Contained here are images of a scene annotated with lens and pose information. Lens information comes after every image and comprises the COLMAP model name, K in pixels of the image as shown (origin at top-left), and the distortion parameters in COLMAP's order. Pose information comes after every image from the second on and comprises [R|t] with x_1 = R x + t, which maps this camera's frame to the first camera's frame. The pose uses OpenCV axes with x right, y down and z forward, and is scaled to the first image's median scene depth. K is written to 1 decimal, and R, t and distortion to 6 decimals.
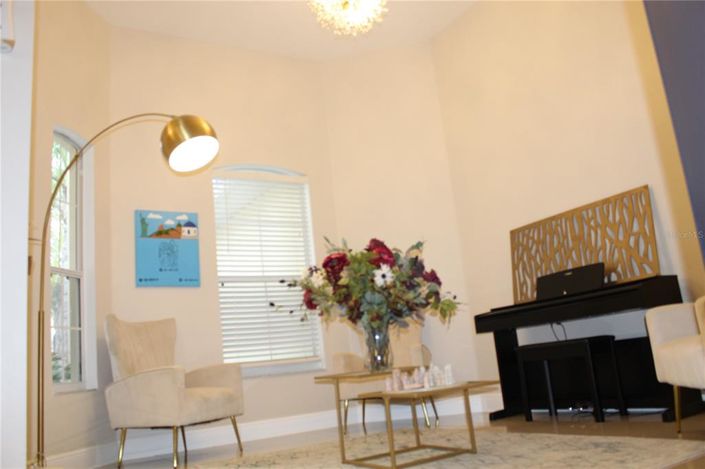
lens RADIAL K [[590.7, 0, 352.5], [0, 590.7, 234.5], [0, 0, 1]] dist [-0.172089, 0.149540]
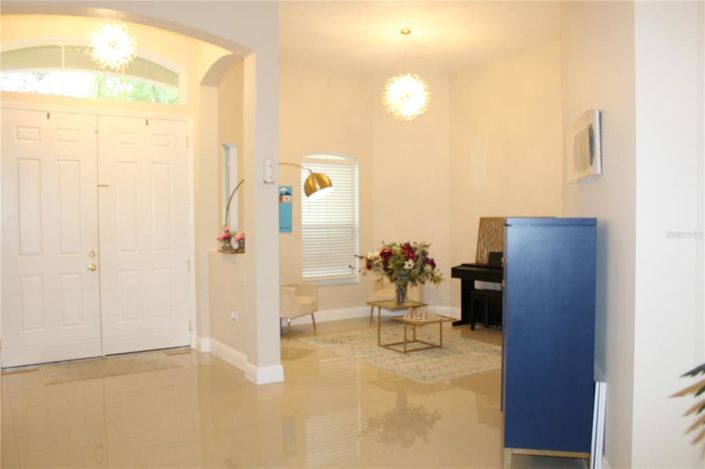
lens RADIAL K [[590.7, 0, 352.5], [0, 590.7, 234.5], [0, 0, 1]] dist [-0.172089, 0.149540]
pose [[0.995066, 0.094462, 0.030346, -0.199165], [-0.098997, 0.965605, 0.240428, -0.465251], [-0.006591, -0.242246, 0.970192, -0.906685]]
